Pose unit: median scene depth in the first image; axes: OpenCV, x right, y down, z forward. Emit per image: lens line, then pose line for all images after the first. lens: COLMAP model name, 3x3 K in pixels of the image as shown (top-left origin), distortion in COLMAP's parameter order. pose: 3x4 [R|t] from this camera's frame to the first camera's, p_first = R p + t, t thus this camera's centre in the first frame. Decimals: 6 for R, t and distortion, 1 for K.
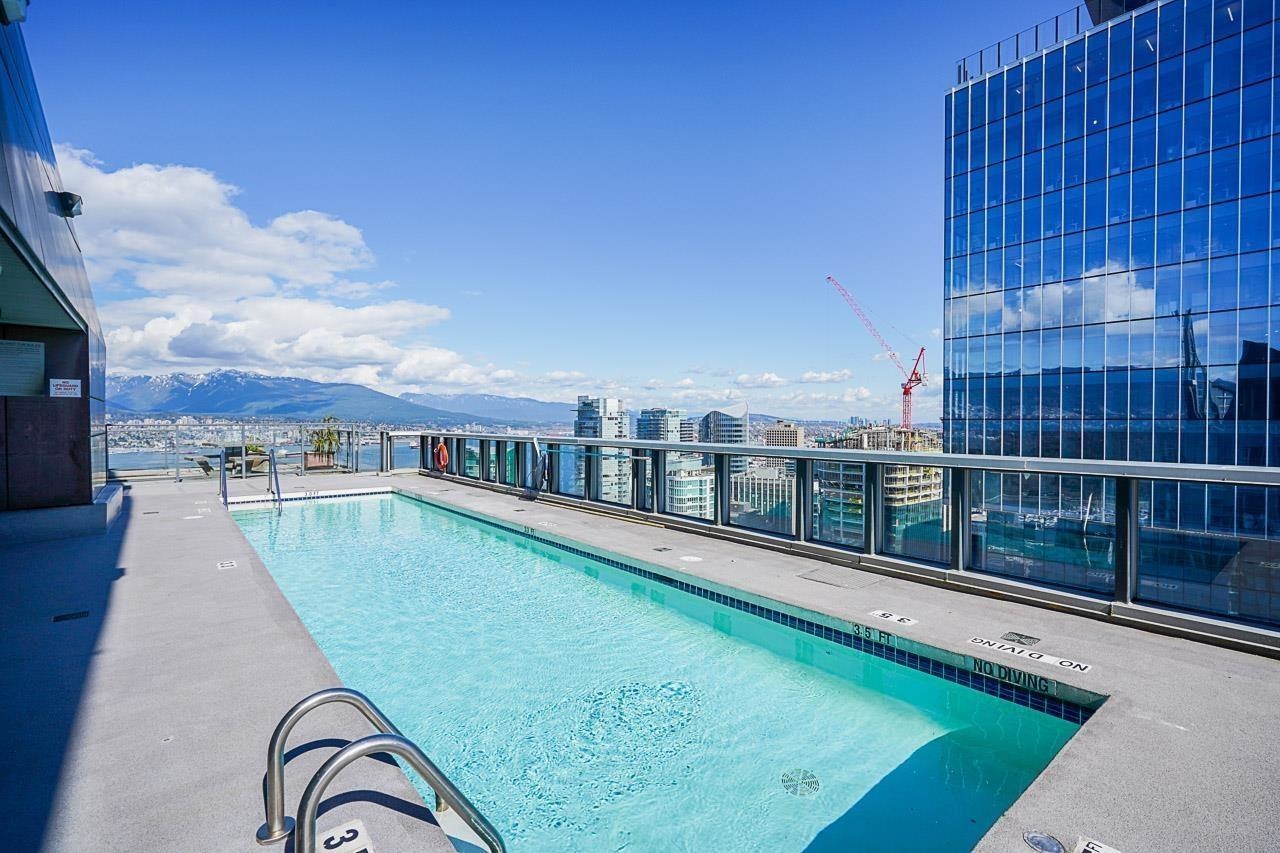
lens RADIAL K [[583.7, 0, 640.0], [0, 583.7, 426.5], [0, 0, 1]] dist [-0.000749, -0.000227]
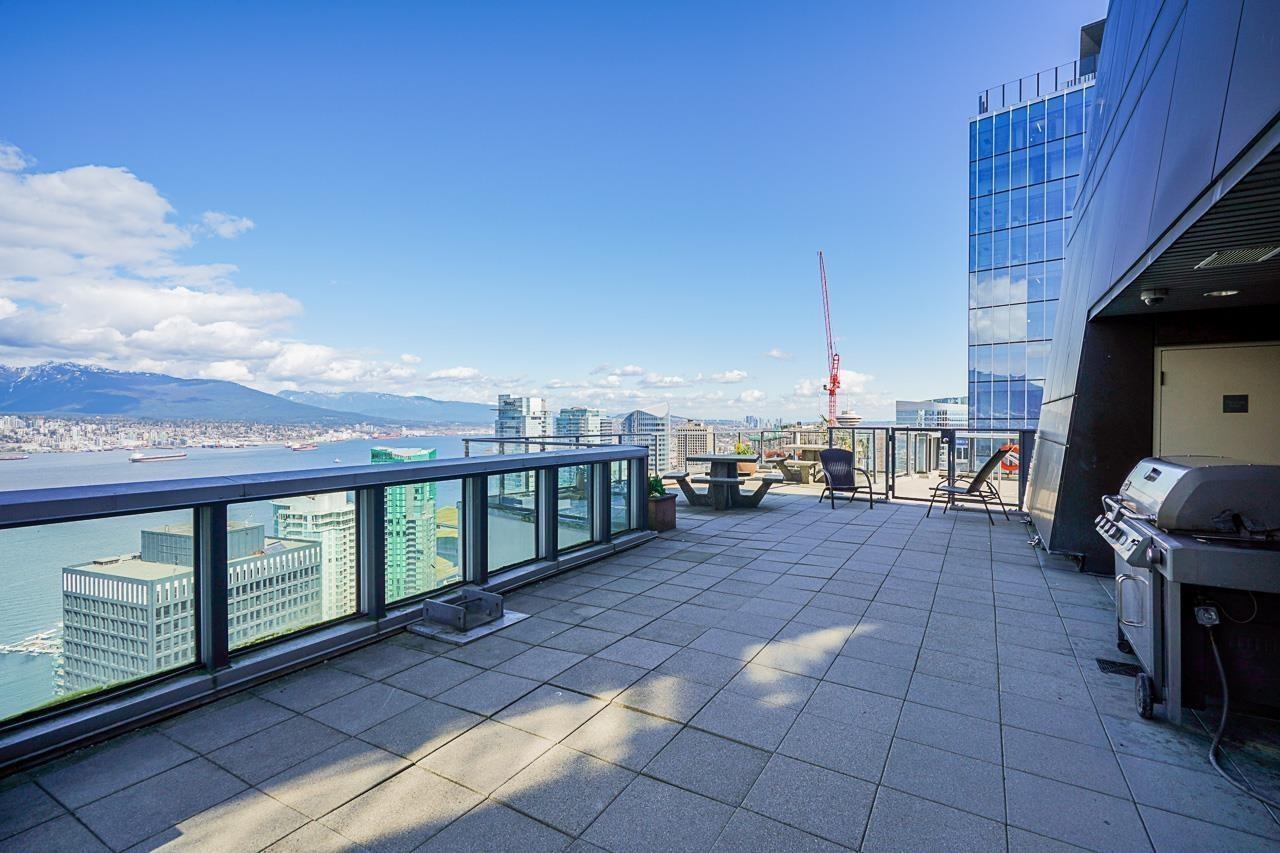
lens RADIAL K [[583.7, 0, 640.0], [0, 583.7, 426.5], [0, 0, 1]] dist [-0.000749, -0.000227]
pose [[0.985675, -0.003667, 0.168615, -0.035392], [0.003460, 0.999993, 0.001521, -0.000206], [-0.168619, -0.000916, 0.985681, 0.003319]]
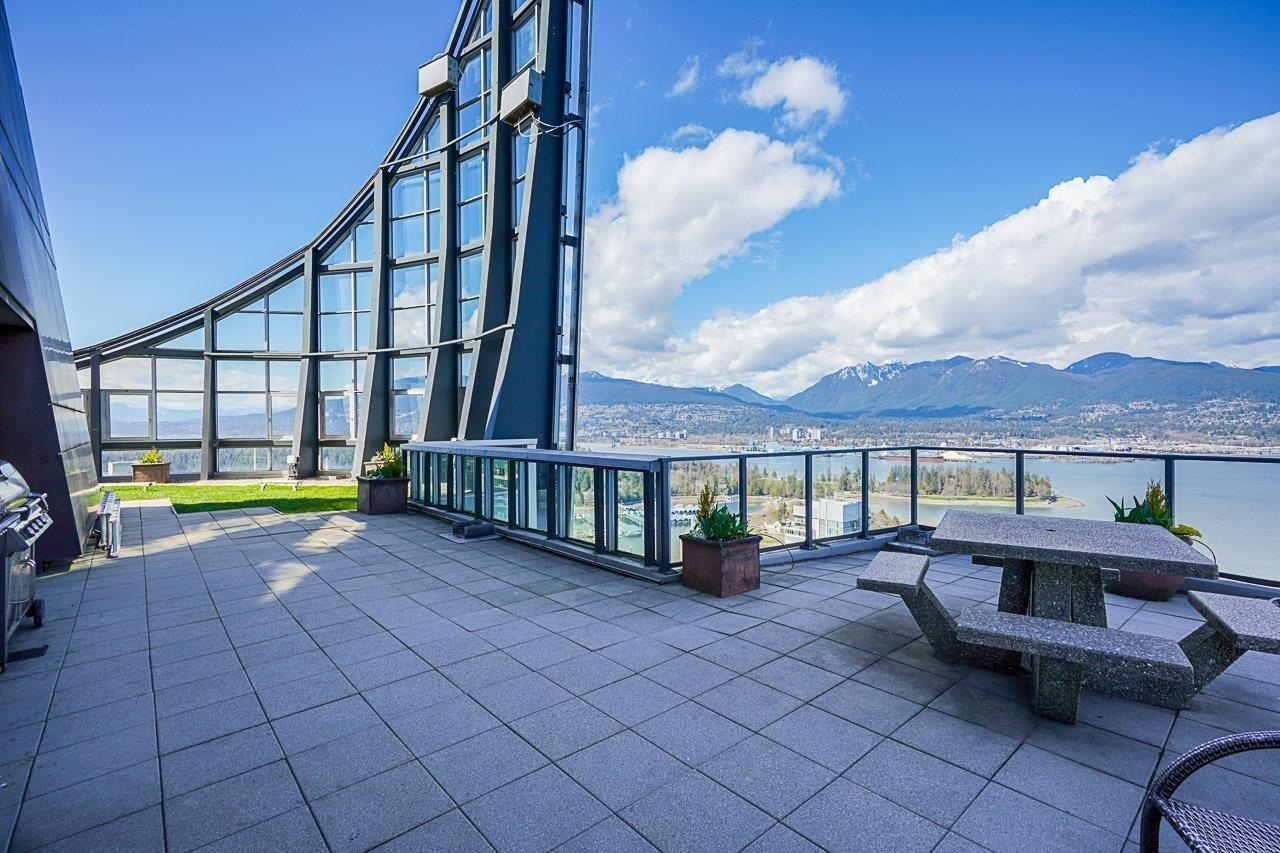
lens RADIAL K [[583.7, 0, 640.0], [0, 583.7, 426.5], [0, 0, 1]] dist [-0.000749, -0.000227]
pose [[-0.148108, 0.008804, -0.988932, 0.458635], [-0.001110, 0.999958, 0.009068, -0.007789], [0.988971, 0.002440, -0.148092, 0.568133]]
